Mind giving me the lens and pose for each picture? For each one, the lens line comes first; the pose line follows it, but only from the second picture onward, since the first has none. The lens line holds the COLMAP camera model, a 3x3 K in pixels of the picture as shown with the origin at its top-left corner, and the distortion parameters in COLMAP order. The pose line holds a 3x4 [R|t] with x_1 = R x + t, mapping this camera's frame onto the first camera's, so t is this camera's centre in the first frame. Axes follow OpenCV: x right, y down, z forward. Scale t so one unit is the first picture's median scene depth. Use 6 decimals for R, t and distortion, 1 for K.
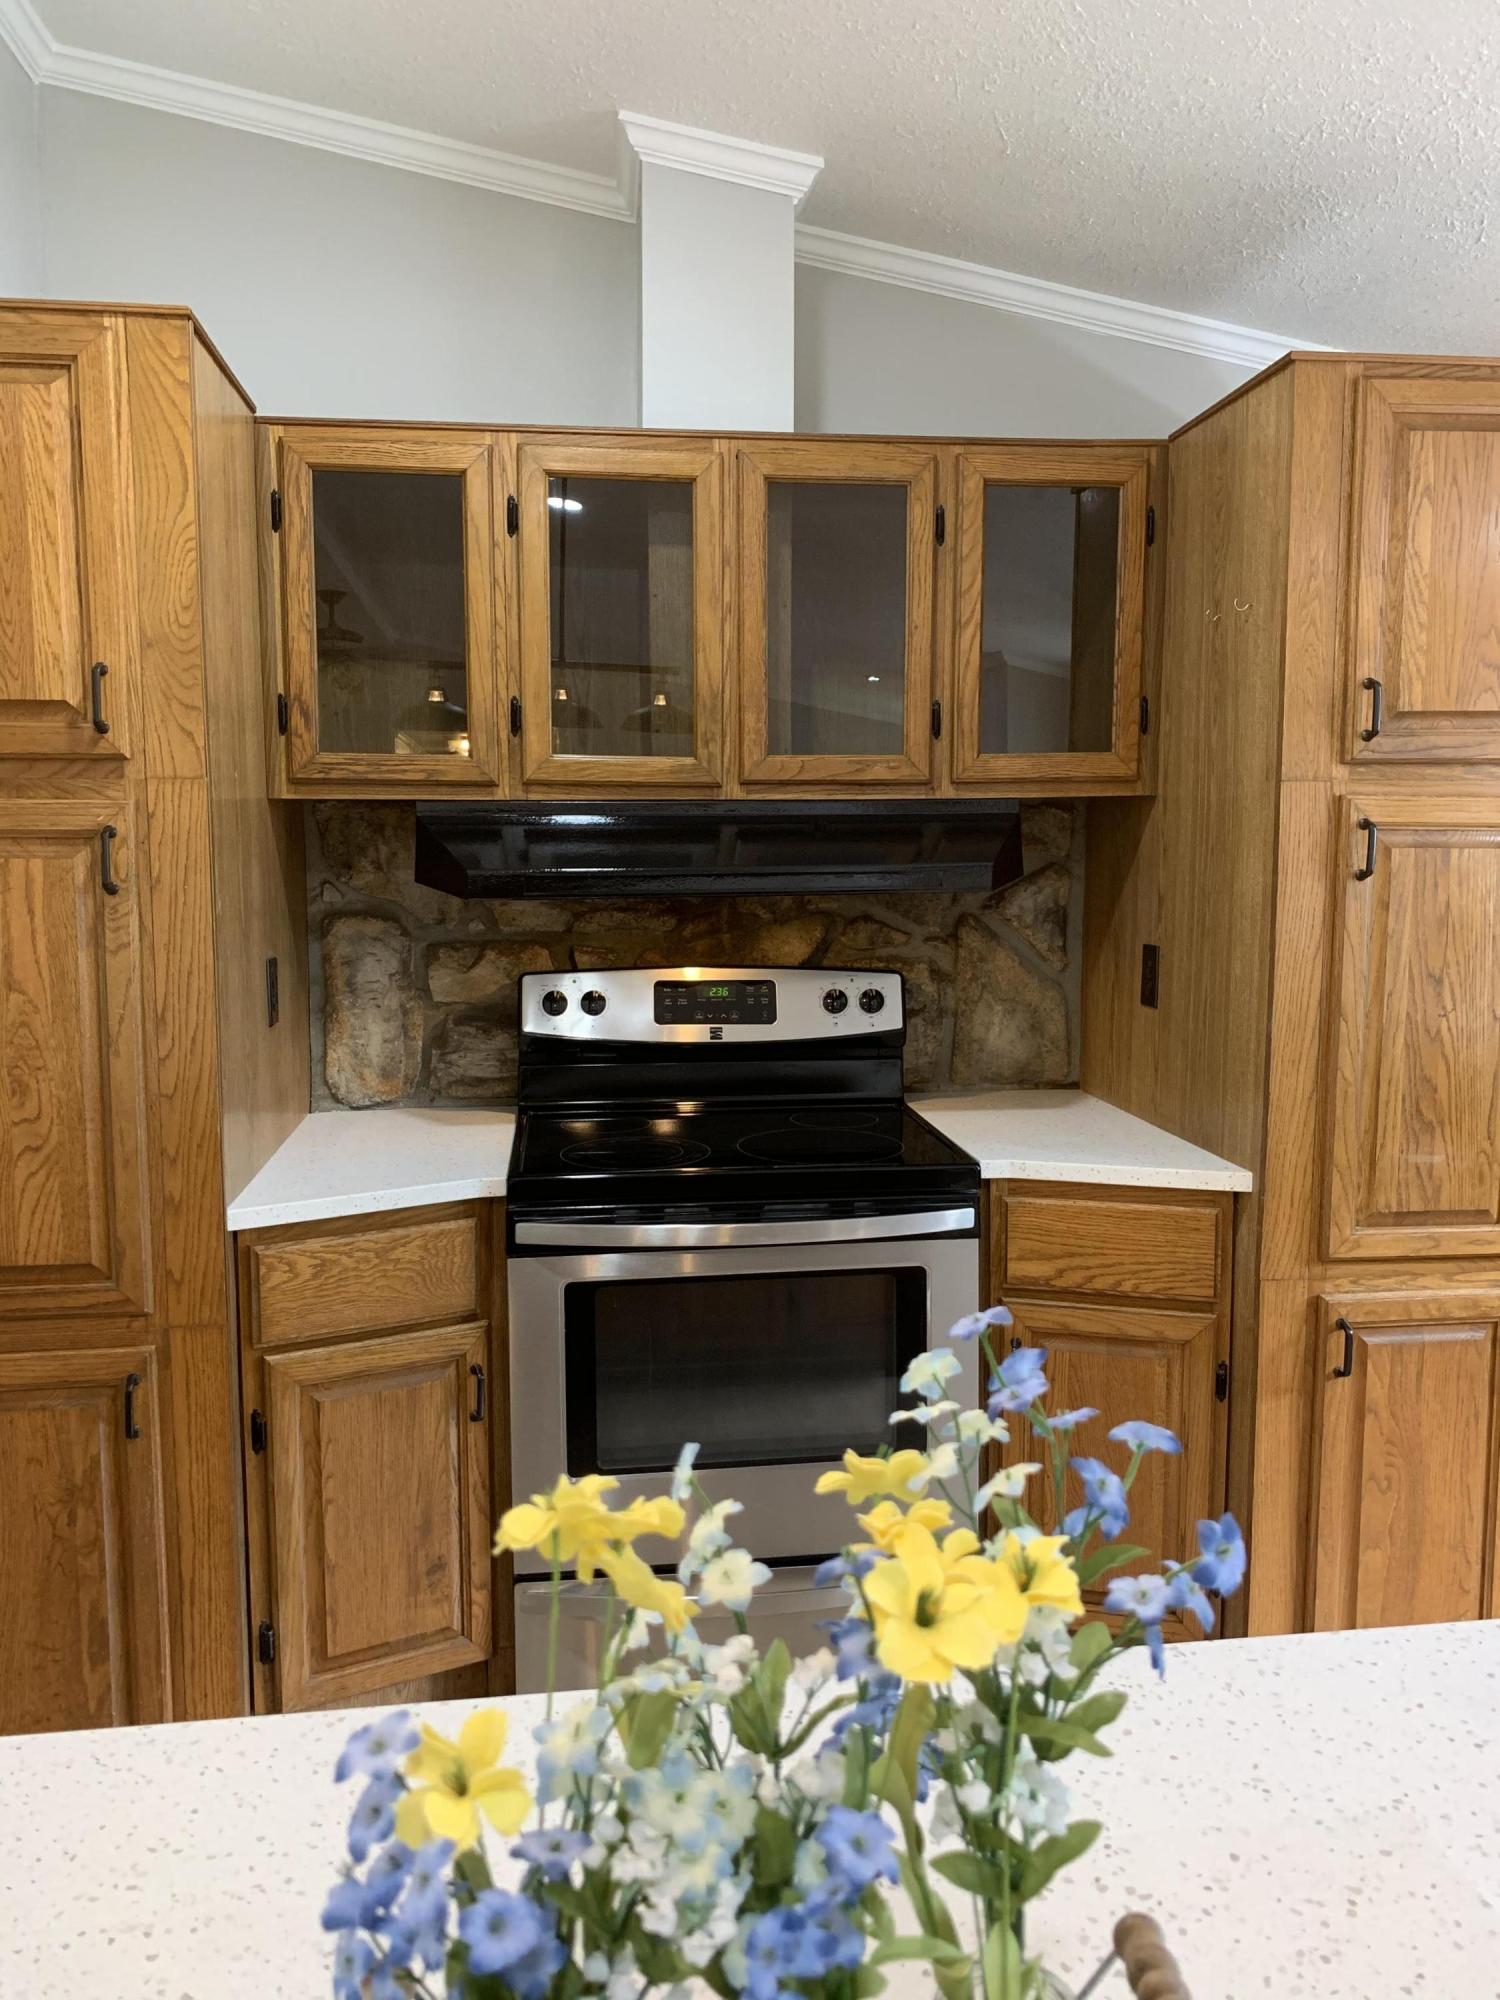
lens RADIAL K [[1515.8, 0, 747.8], [0, 1515.8, 1017.3], [0, 0, 1]] dist [0.005767, -0.007495]
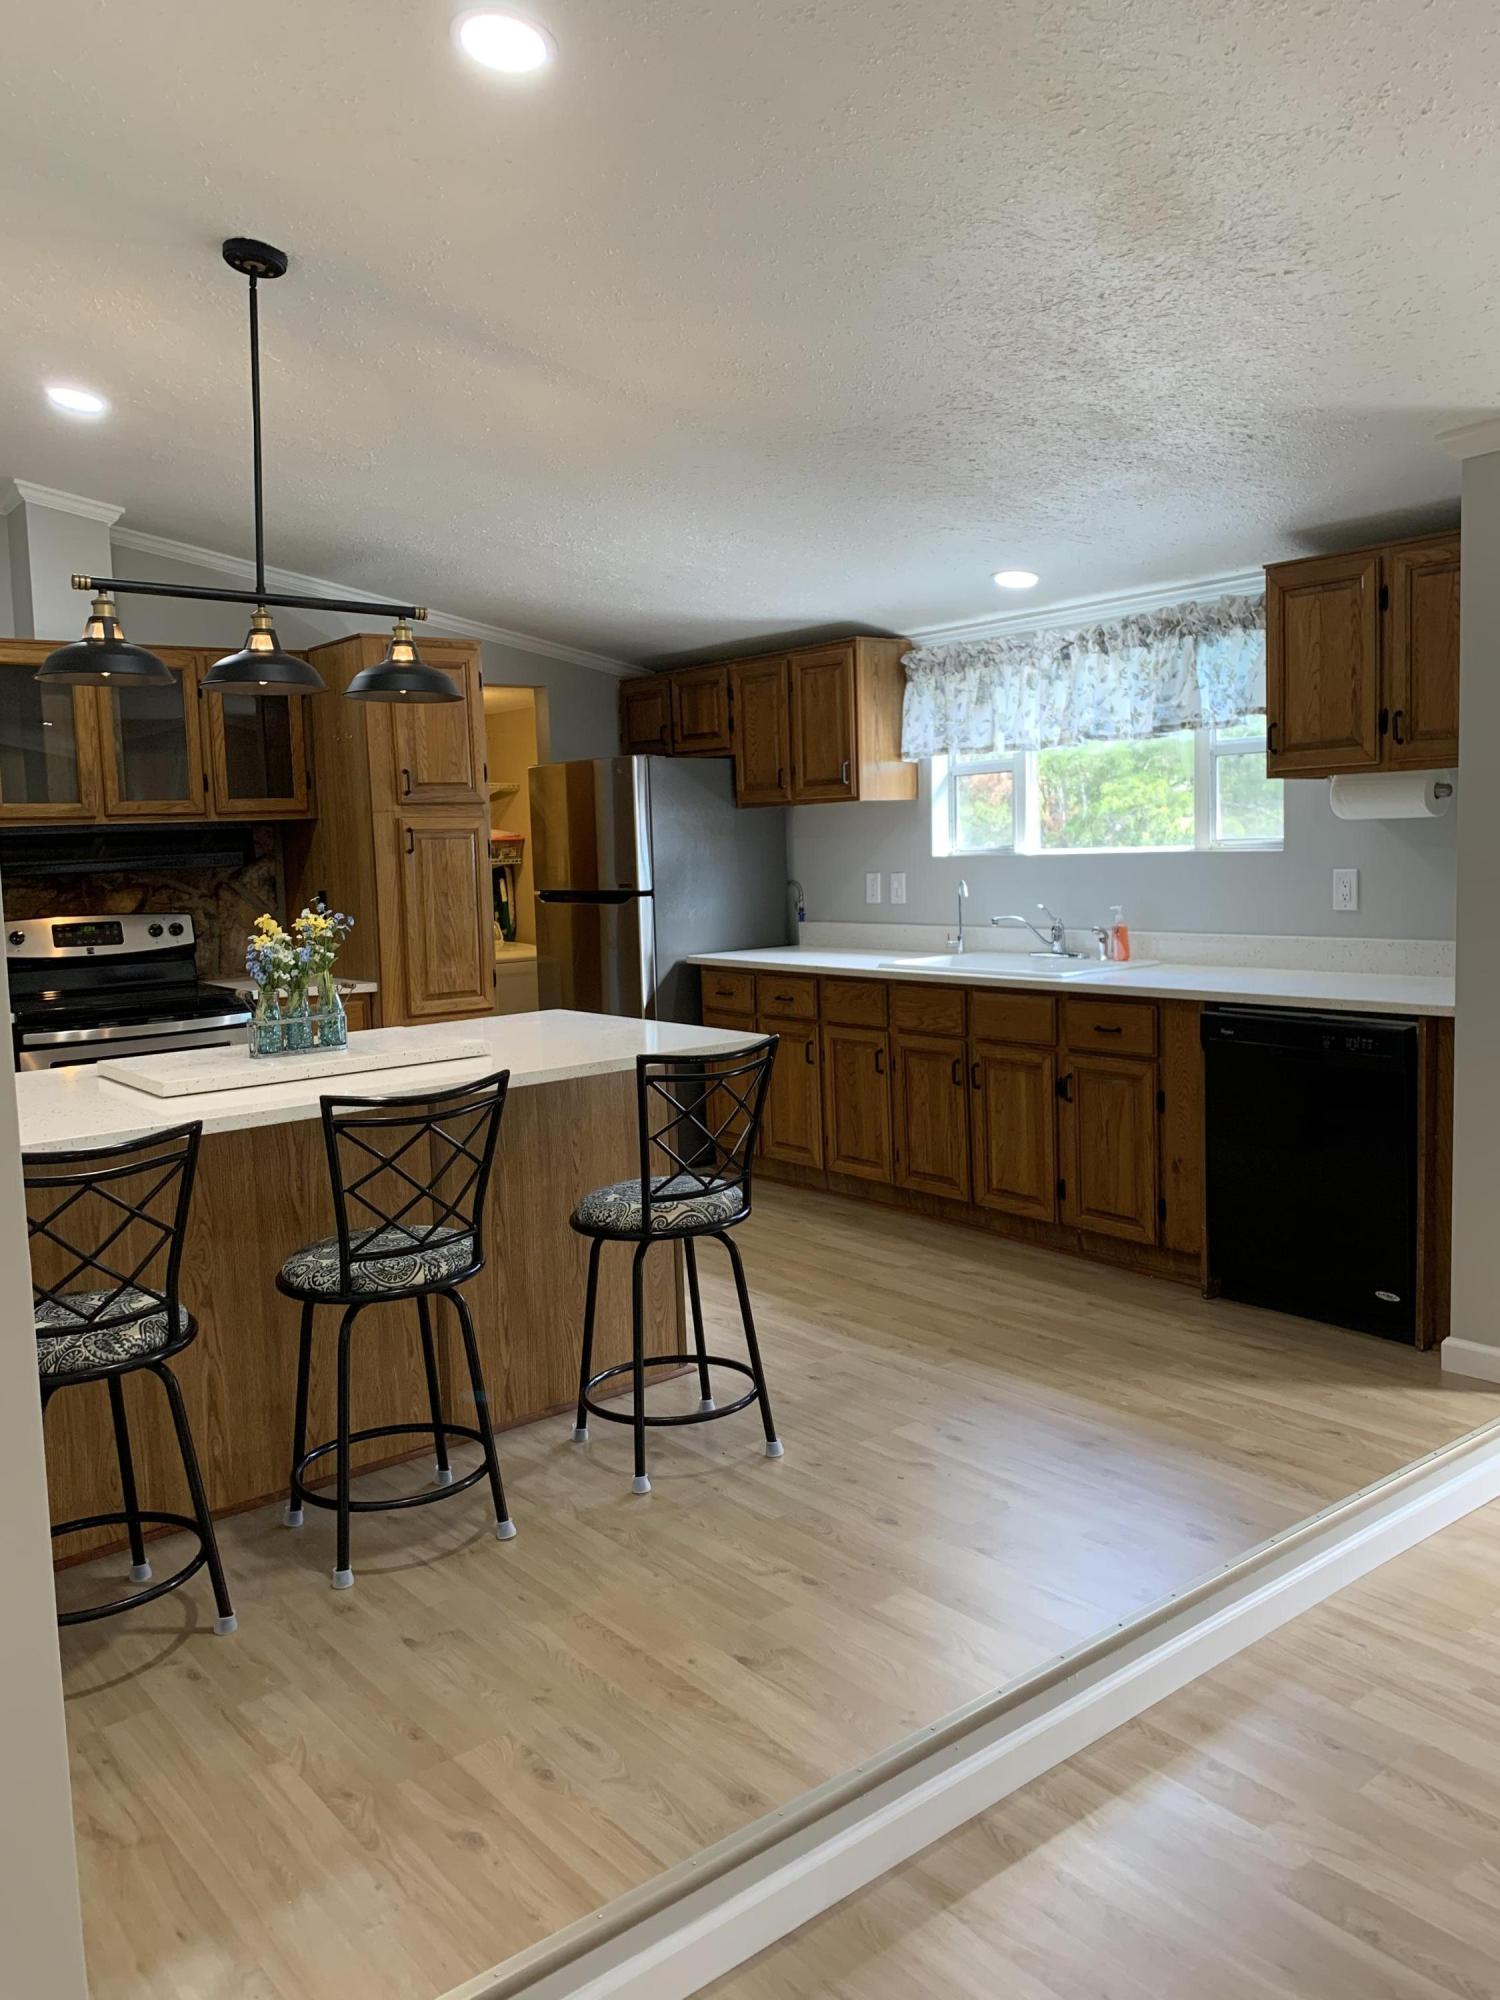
lens RADIAL K [[1515.8, 0, 762.5], [0, 1515.8, 1008.9], [0, 0, 1]] dist [0.005767, -0.007495]
pose [[0.847534, -0.083669, 0.524104, -0.328396], [0.090710, 0.995802, 0.012285, 0.144547], [-0.522931, 0.037130, 0.851566, -1.089483]]
